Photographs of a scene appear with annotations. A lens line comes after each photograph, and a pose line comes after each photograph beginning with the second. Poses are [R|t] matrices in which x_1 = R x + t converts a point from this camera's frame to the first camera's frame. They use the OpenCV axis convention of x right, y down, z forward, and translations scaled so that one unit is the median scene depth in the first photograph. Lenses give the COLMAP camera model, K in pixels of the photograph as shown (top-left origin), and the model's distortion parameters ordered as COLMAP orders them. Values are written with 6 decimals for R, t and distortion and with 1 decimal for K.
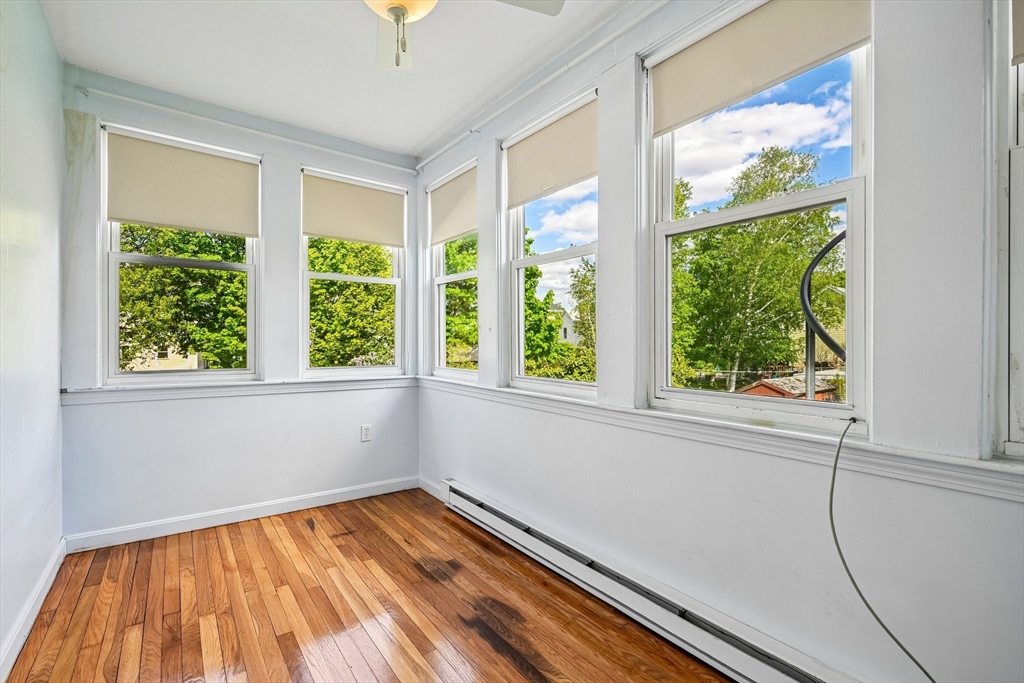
lens RADIAL K [[457.6, 0, 511.2], [0, 457.6, 341.3], [0, 0, 1]] dist [-0.000831, -0.000008]
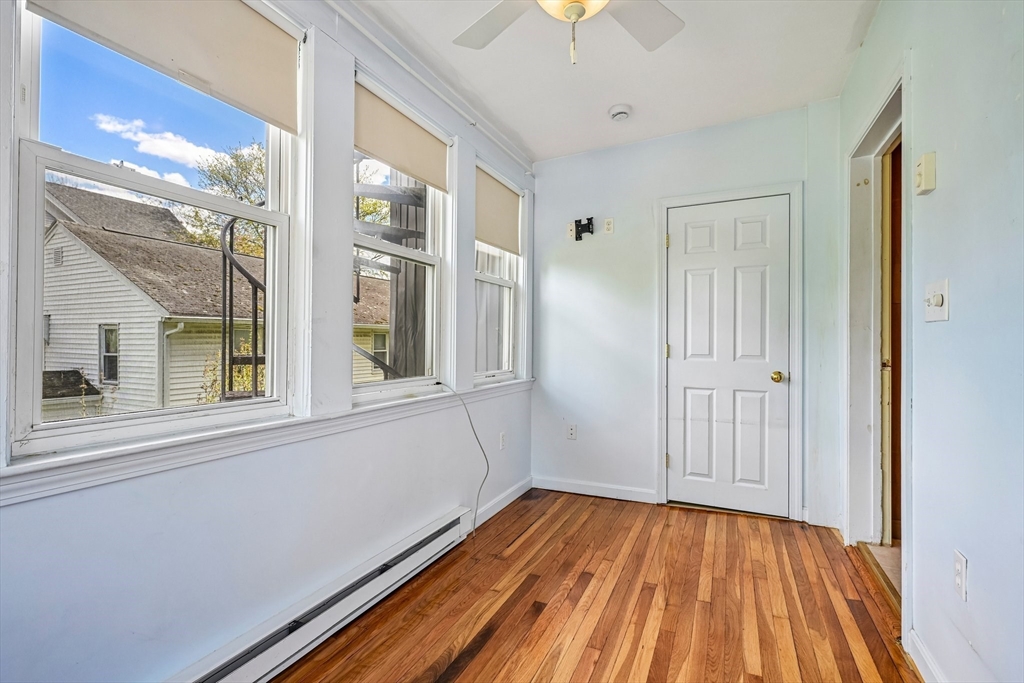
lens RADIAL K [[457.6, 0, 511.2], [0, 457.6, 341.3], [0, 0, 1]] dist [-0.000831, -0.000008]
pose [[-0.464040, -0.000454, 0.885814, -0.837704], [-0.003115, 0.999995, -0.001119, -0.001089], [-0.885809, -0.003279, -0.464039, 1.249027]]
